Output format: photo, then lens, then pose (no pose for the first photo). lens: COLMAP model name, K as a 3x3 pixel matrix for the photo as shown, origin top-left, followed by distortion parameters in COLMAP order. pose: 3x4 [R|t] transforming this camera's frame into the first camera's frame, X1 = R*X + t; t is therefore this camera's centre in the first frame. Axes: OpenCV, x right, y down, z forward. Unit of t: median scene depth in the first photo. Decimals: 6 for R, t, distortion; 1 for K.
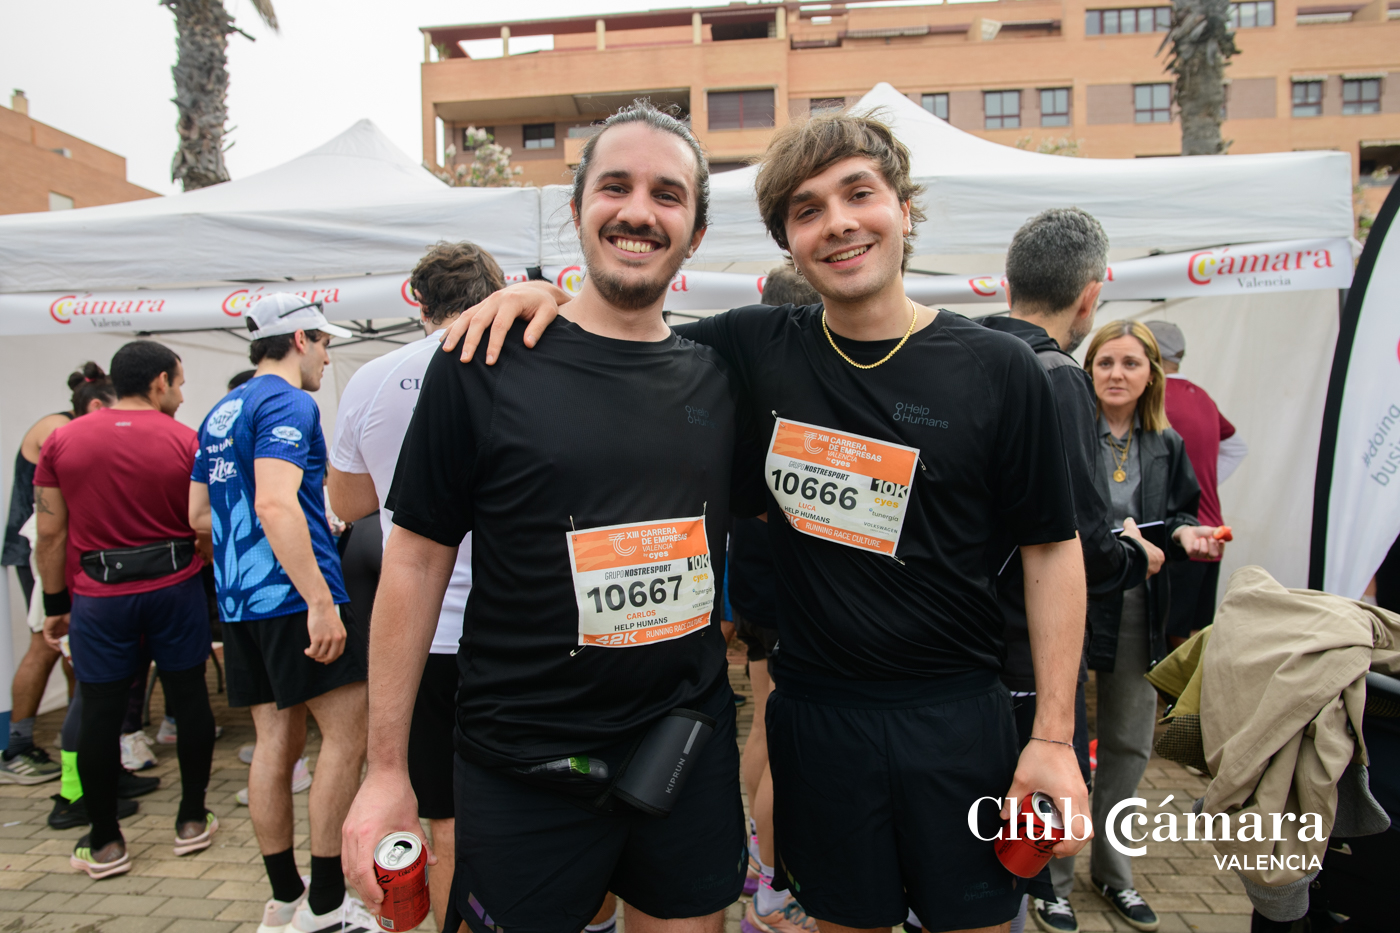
lens RADIAL K [[823.7, 0, 707.5], [0, 823.7, 450.1], [0, 0, 1]] dist [-0.036555, 0.016474]
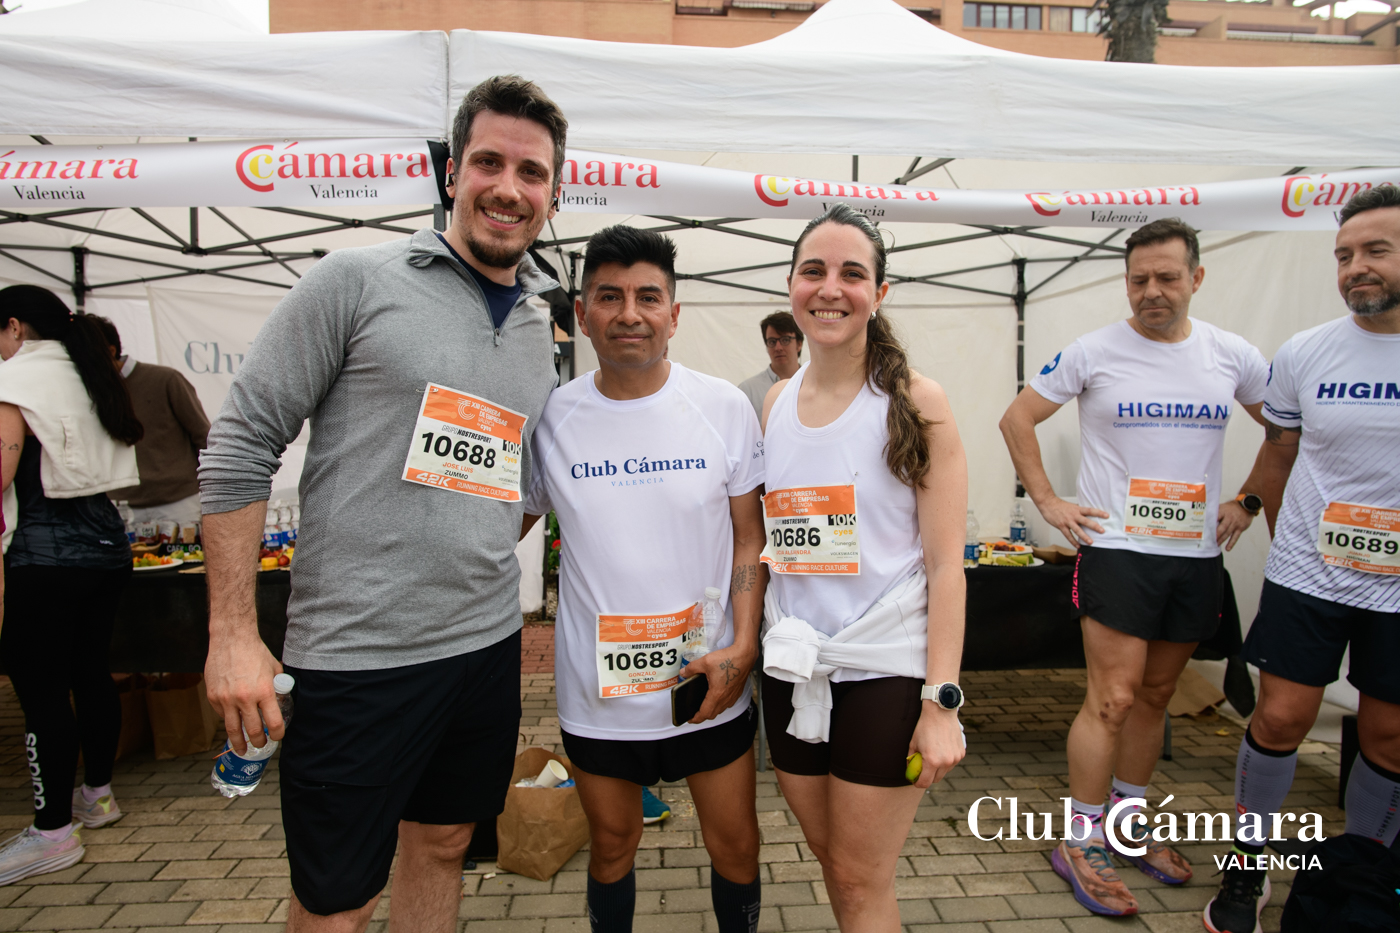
lens RADIAL K [[816.8, 0, 705.9], [0, 816.8, 460.3], [0, 0, 1]] dist [-0.037668, 0.017140]
pose [[0.987273, 0.011092, 0.158649, -0.035538], [-0.017331, 0.999128, 0.037998, 0.007183], [-0.158090, -0.040264, 0.986604, 0.103379]]
